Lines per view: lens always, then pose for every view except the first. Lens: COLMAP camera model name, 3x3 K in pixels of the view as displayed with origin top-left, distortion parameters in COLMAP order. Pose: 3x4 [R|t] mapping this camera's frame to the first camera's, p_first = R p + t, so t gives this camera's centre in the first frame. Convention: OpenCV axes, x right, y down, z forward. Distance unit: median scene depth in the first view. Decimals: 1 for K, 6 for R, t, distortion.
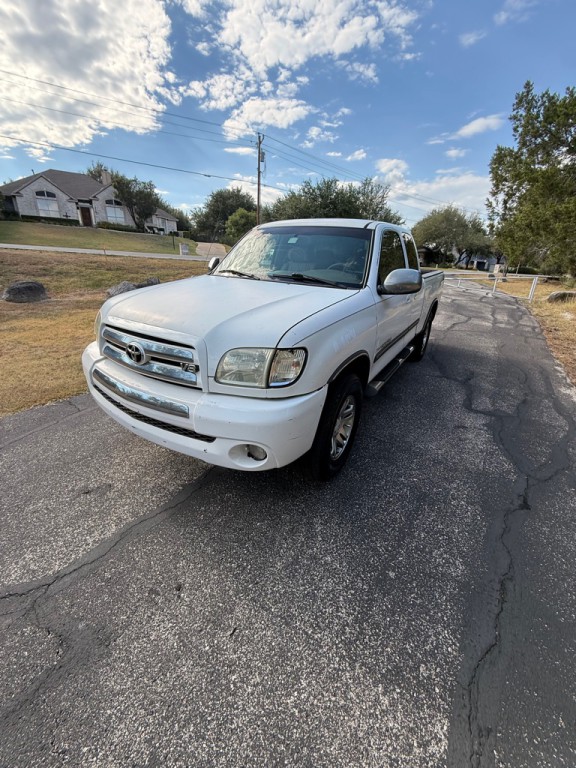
lens RADIAL K [[305.7, 0, 286.8], [0, 305.7, 383.3], [0, 0, 1]] dist [-0.001292, 0.000120]
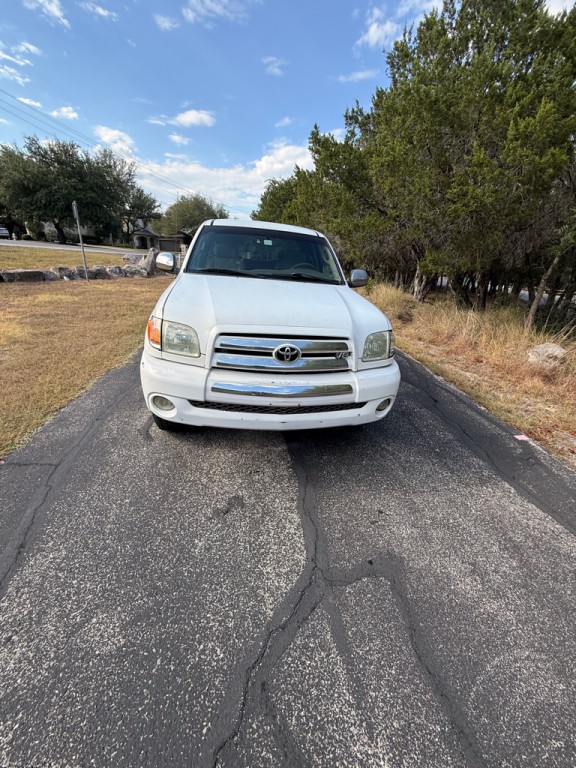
lens RADIAL K [[307.6, 0, 288.0], [0, 307.6, 384.0], [0, 0, 1]] dist [-0.001709, 0.000184]
pose [[0.750635, -0.237852, 0.616419, -1.011975], [0.210604, 0.970425, 0.117989, -0.103237], [-0.626253, 0.041254, 0.778528, 0.117225]]
